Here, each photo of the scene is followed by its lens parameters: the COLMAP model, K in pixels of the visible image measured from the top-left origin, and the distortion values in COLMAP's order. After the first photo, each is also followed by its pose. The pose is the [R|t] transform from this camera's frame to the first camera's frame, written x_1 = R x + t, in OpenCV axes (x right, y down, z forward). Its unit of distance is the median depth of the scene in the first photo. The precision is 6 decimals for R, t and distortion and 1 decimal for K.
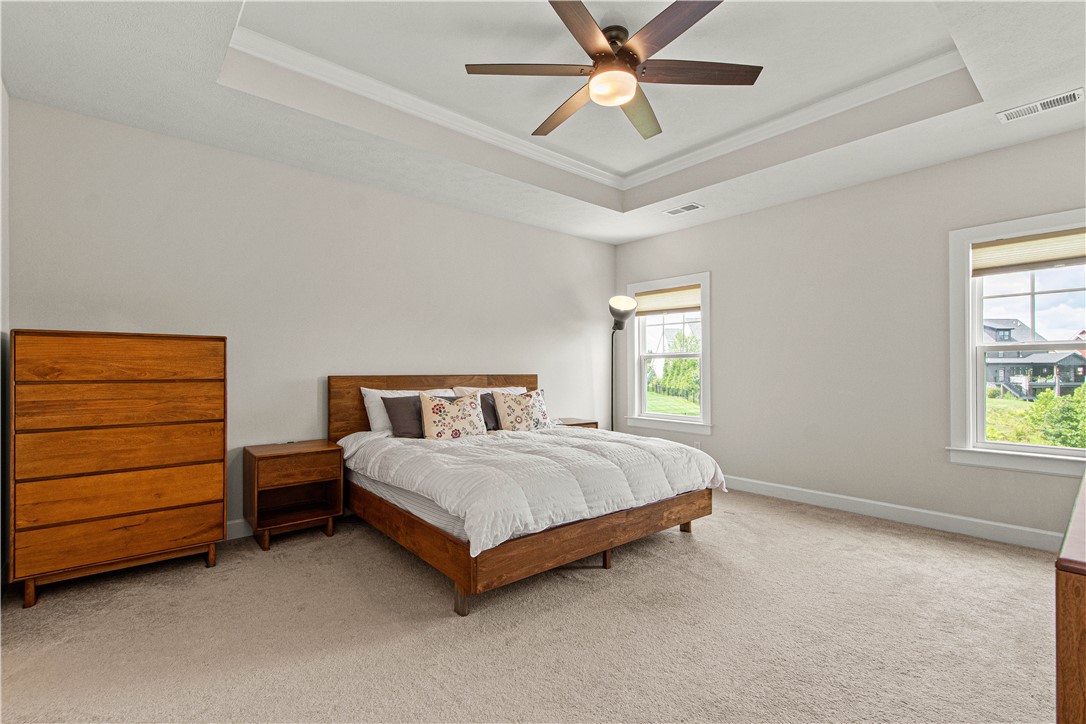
lens RADIAL K [[485.2, 0, 541.1], [0, 485.2, 362.9], [0, 0, 1]] dist [0.002886, 0.000843]
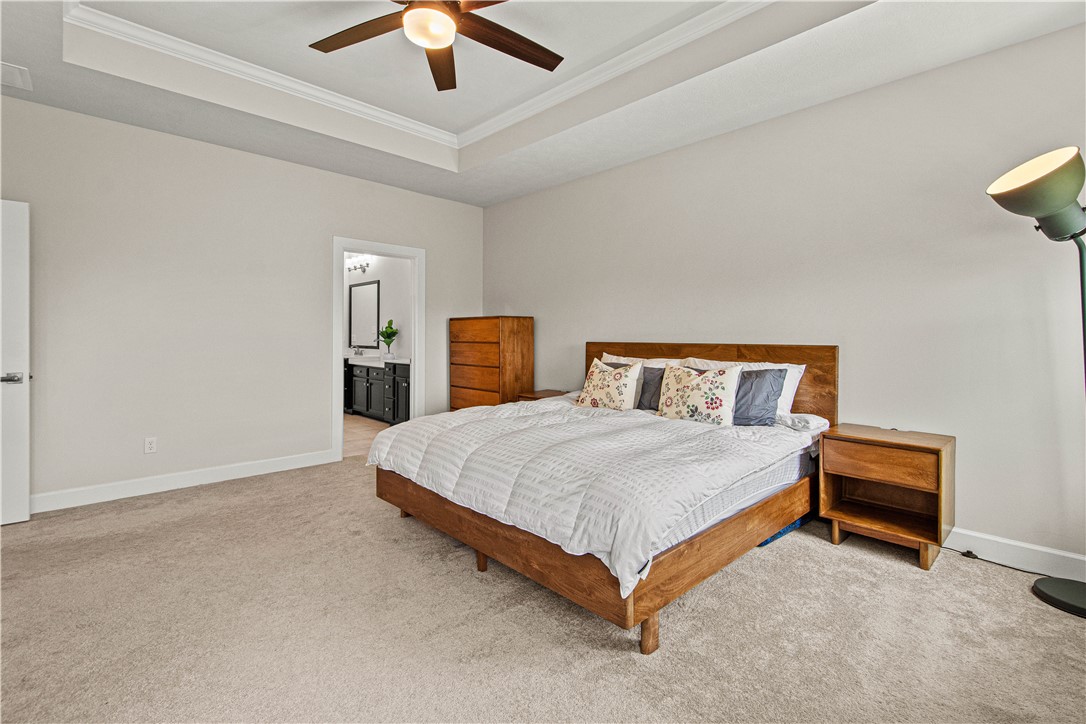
lens RADIAL K [[485.2, 0, 541.2], [0, 485.2, 356.4], [0, 0, 1]] dist [0.002886, 0.000843]
pose [[0.064160, 0.028517, -0.997532, 0.695582], [-0.000880, 0.999593, 0.028519, 0.024815], [0.997939, -0.000952, 0.064159, 0.757452]]
